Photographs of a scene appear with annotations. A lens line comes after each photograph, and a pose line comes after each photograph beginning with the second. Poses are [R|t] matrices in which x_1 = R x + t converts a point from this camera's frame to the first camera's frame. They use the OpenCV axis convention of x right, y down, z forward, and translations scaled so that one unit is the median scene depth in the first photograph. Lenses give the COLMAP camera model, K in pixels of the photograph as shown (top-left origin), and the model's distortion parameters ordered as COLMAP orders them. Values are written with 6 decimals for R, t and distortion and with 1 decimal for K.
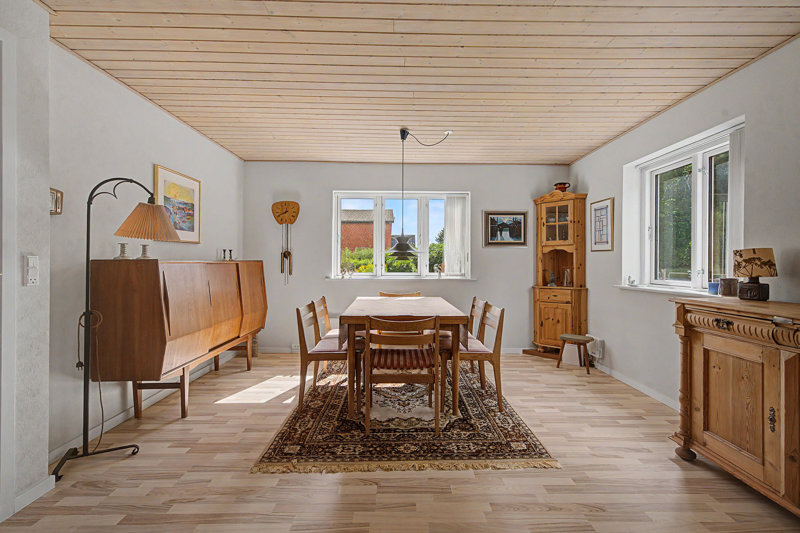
lens RADIAL K [[357.0, 0, 399.2], [0, 357.0, 262.7], [0, 0, 1]] dist [0.003350, 0.000430]
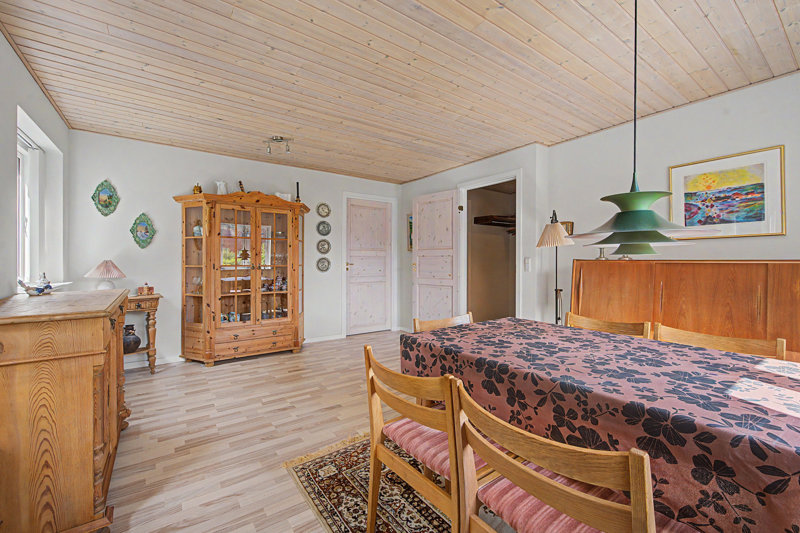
lens RADIAL K [[343.4, 0, 400.3], [0, 343.4, 264.2], [0, 0, 1]] dist [-0.001423, 0.000088]
pose [[-0.821062, -0.003402, -0.570829, 0.471800], [-0.006427, 0.999974, 0.003285, 0.005007], [0.570803, 0.006366, -0.821062, 1.260414]]
